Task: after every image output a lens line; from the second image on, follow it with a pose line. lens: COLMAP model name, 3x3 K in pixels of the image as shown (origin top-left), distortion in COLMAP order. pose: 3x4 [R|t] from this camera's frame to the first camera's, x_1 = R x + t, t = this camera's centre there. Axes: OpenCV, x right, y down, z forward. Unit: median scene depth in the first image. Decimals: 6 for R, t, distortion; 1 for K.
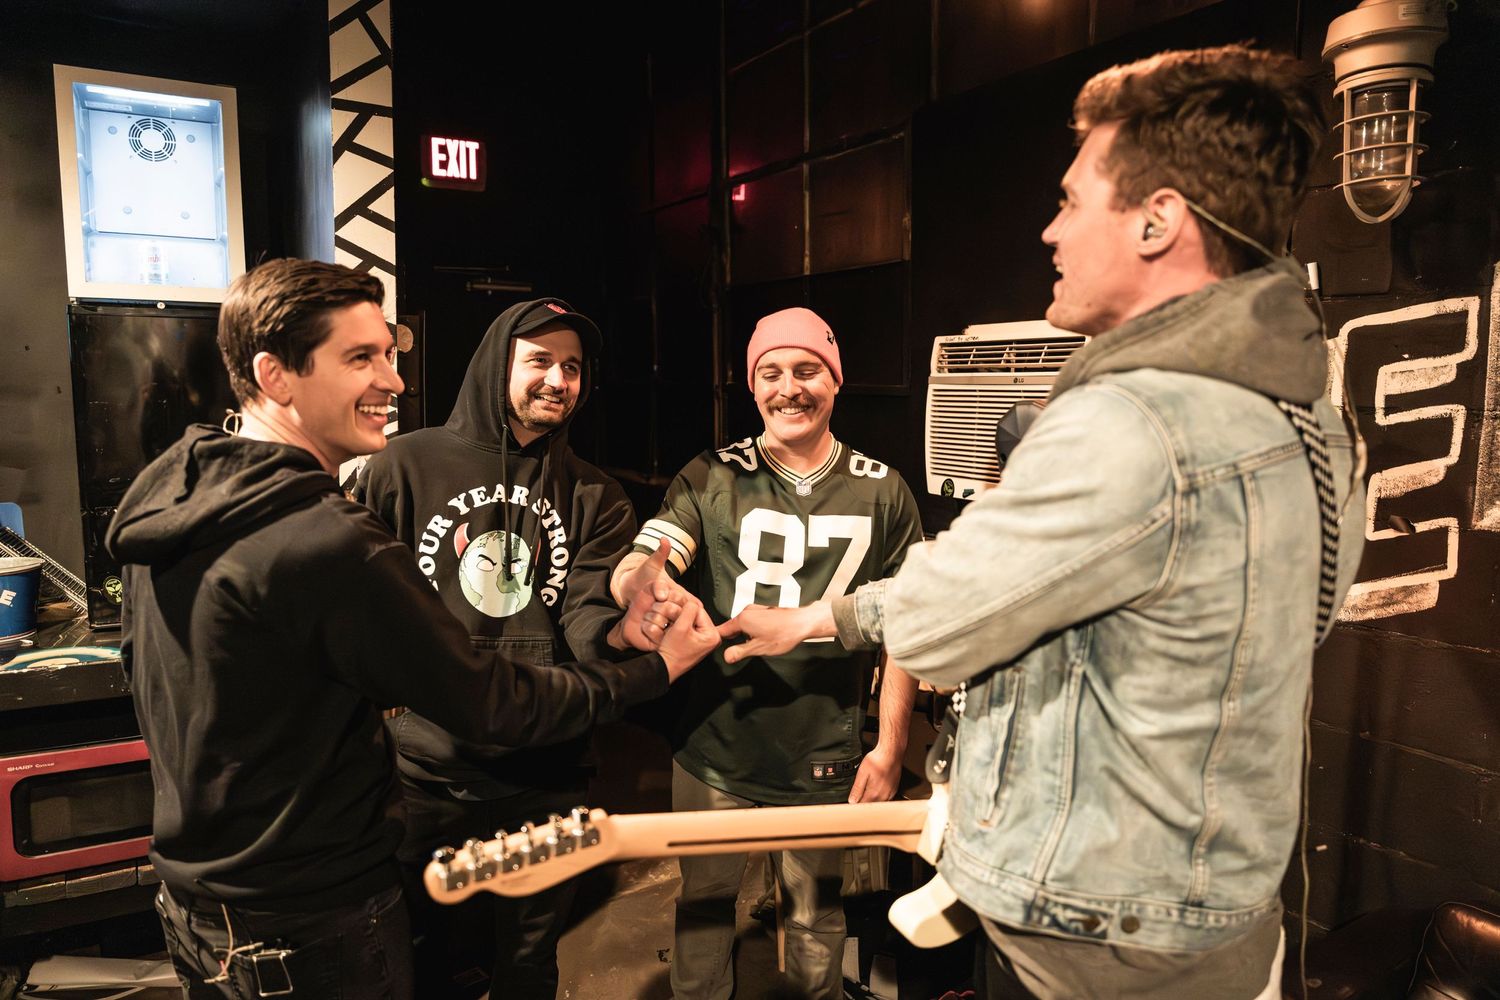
lens RADIAL K [[984.8, 0, 753.8], [0, 984.8, 499.1], [0, 0, 1]] dist [0.001486, -0.014331]
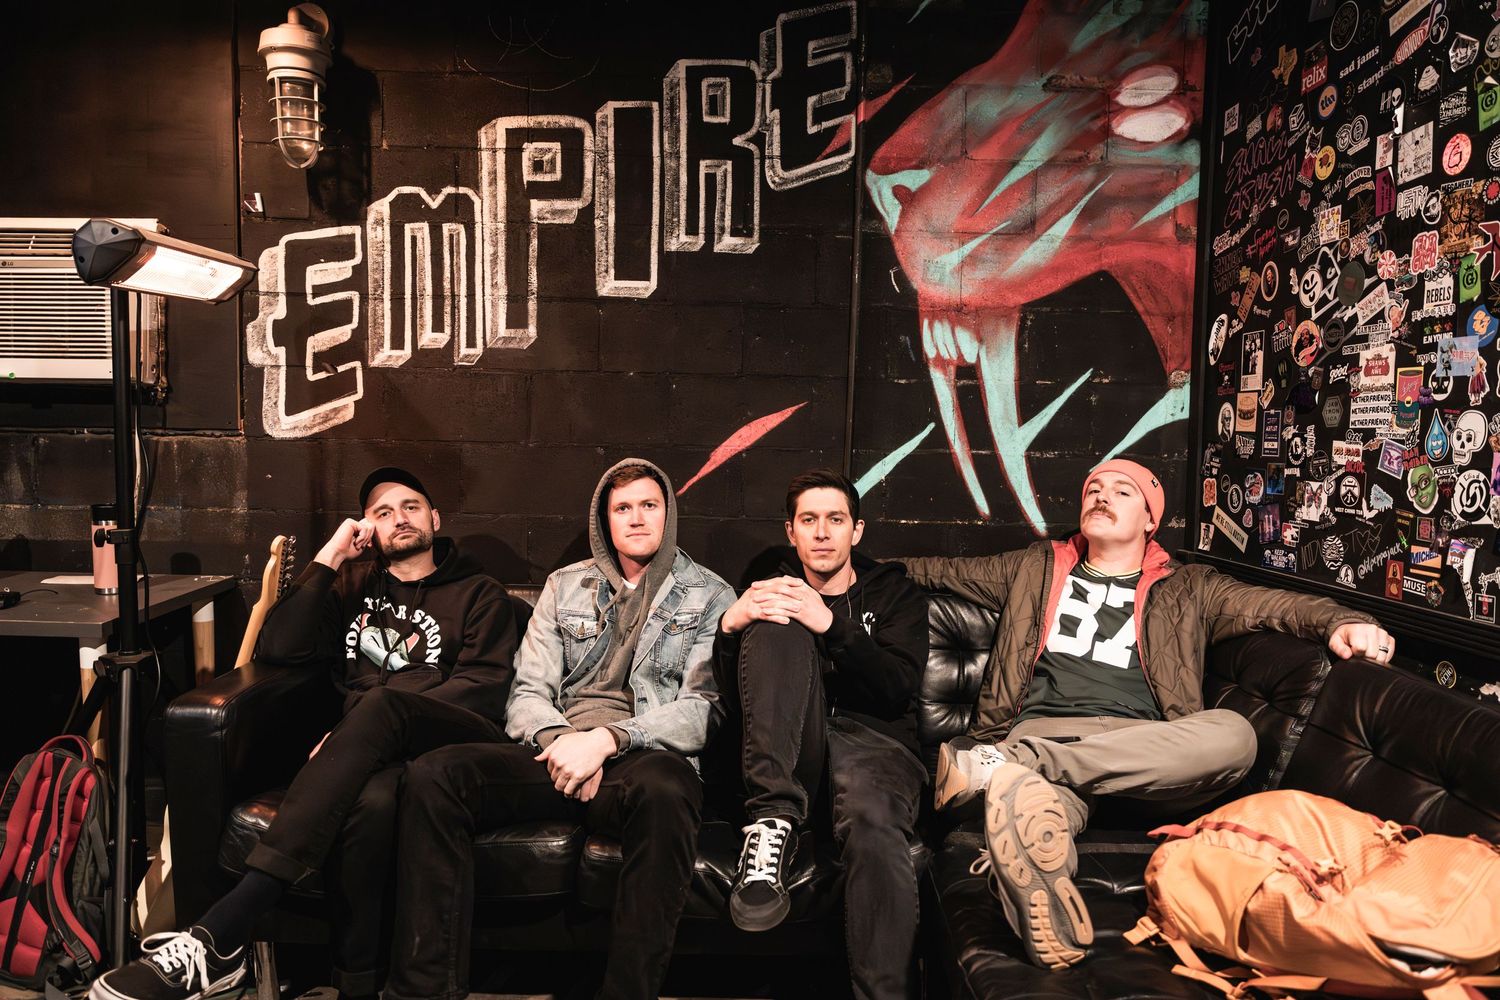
lens RADIAL K [[984.8, 0, 751.3], [0, 984.8, 500.8], [0, 0, 1]] dist [0.001486, -0.014331]
pose [[0.513873, -0.054994, 0.856102, -0.359569], [0.087950, 0.996062, 0.011192, 0.284571], [-0.853346, 0.069543, 0.516686, -0.380825]]
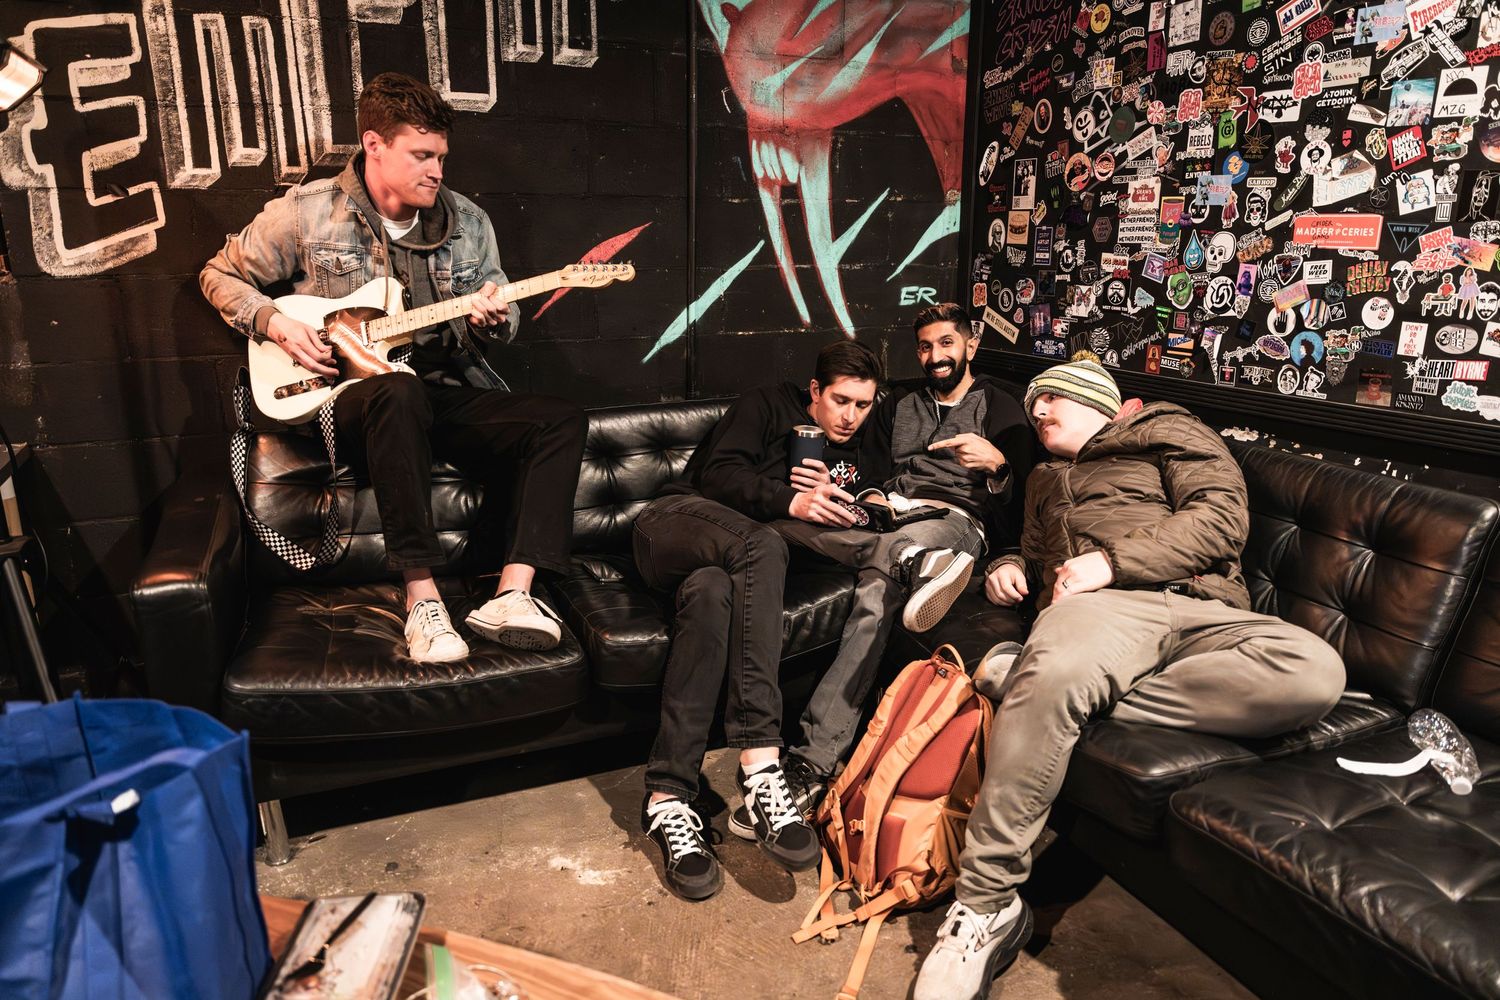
lens RADIAL K [[984.8, 0, 754.1], [0, 984.8, 498.5], [0, 0, 1]] dist [0.001486, -0.014331]
pose [[0.133104, -0.263333, 0.955478, -0.624425], [0.119549, 0.961283, 0.248279, 0.205035], [-0.983866, 0.081179, 0.159432, -0.031485]]
